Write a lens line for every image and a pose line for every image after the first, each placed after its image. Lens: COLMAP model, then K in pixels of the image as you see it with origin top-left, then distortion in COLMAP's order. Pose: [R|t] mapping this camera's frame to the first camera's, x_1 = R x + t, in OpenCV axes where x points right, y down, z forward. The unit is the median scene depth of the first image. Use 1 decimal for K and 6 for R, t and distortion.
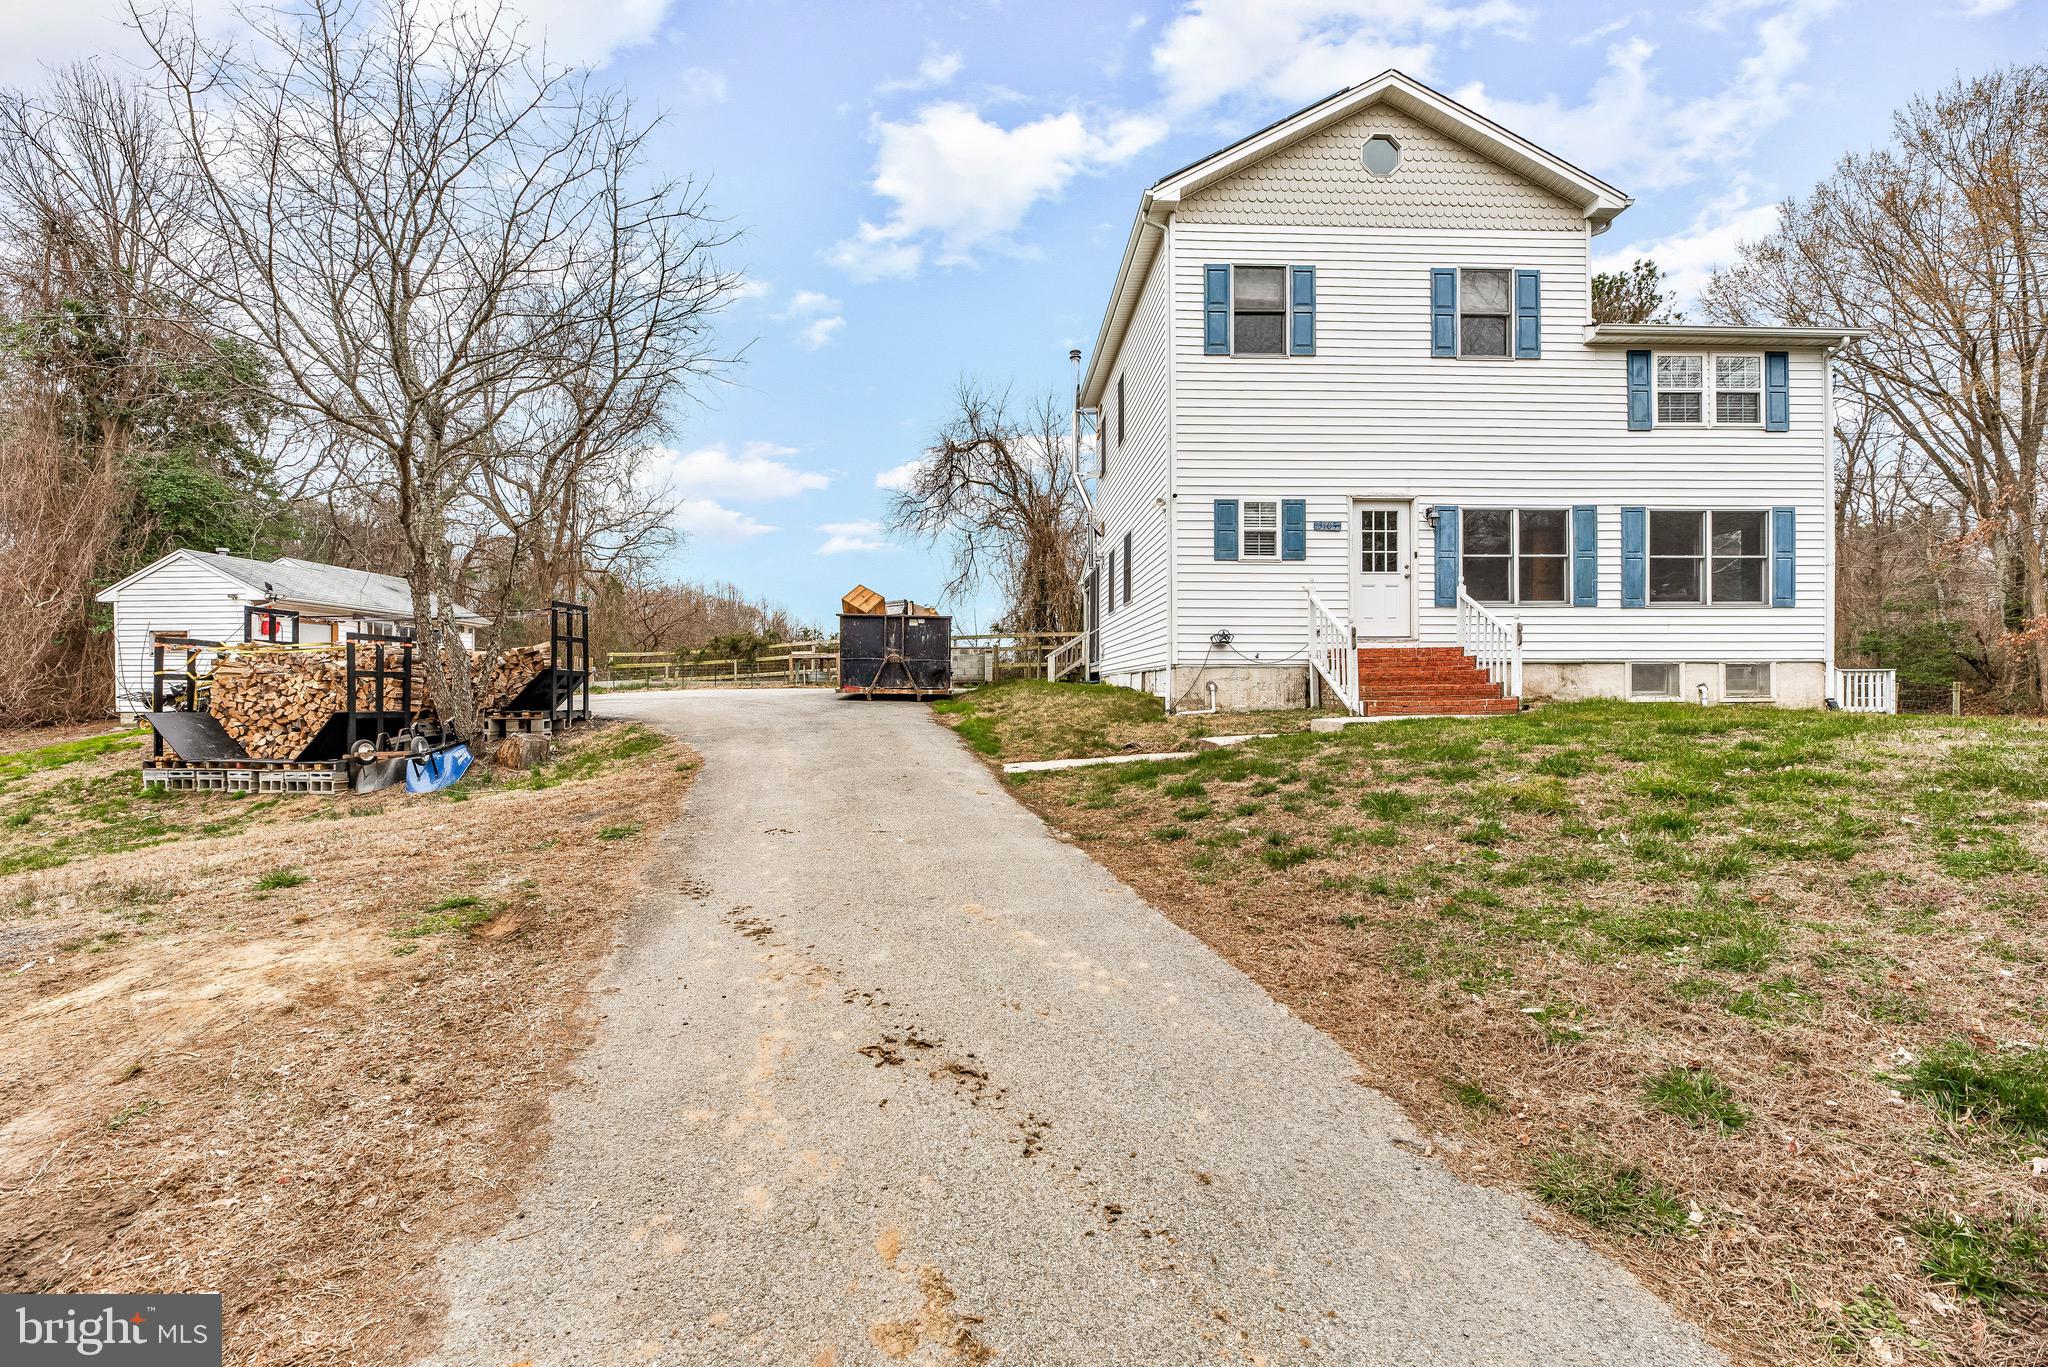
lens RADIAL K [[838.2, 0, 1032.0], [0, 838.2, 686.7], [0, 0, 1]] dist [0.000610, -0.001359]
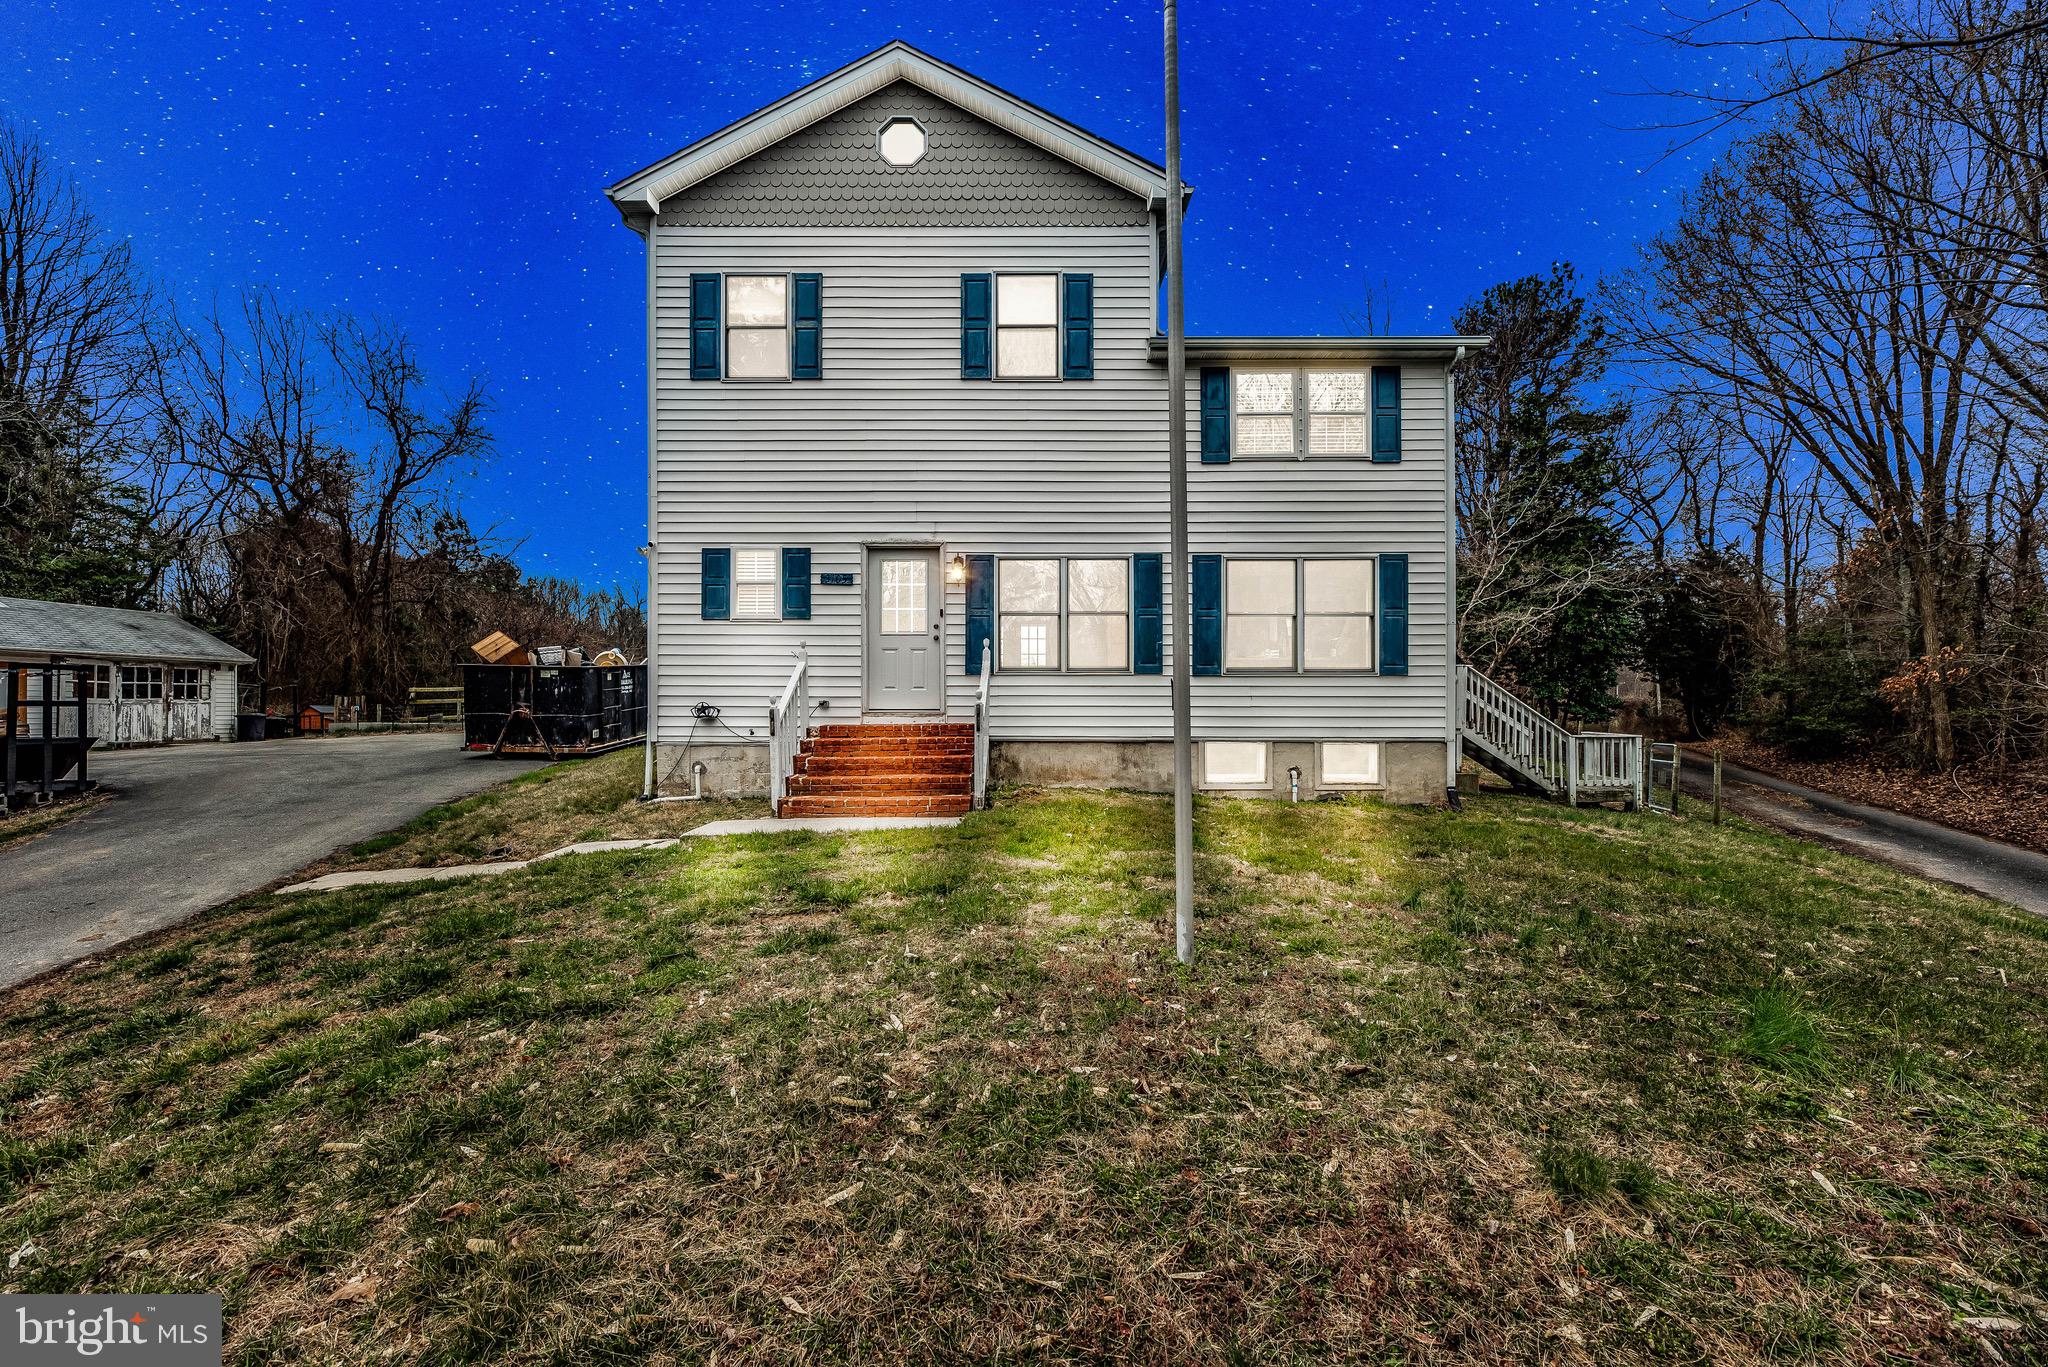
lens RADIAL K [[838.2, 0, 1020.9], [0, 838.2, 695.2], [0, 0, 1]] dist [0.000610, -0.001359]
pose [[0.998861, 0.004415, -0.047505, 0.571614], [-0.004689, 0.999973, -0.005668, -0.069613], [0.047479, 0.005885, 0.998855, 0.160492]]
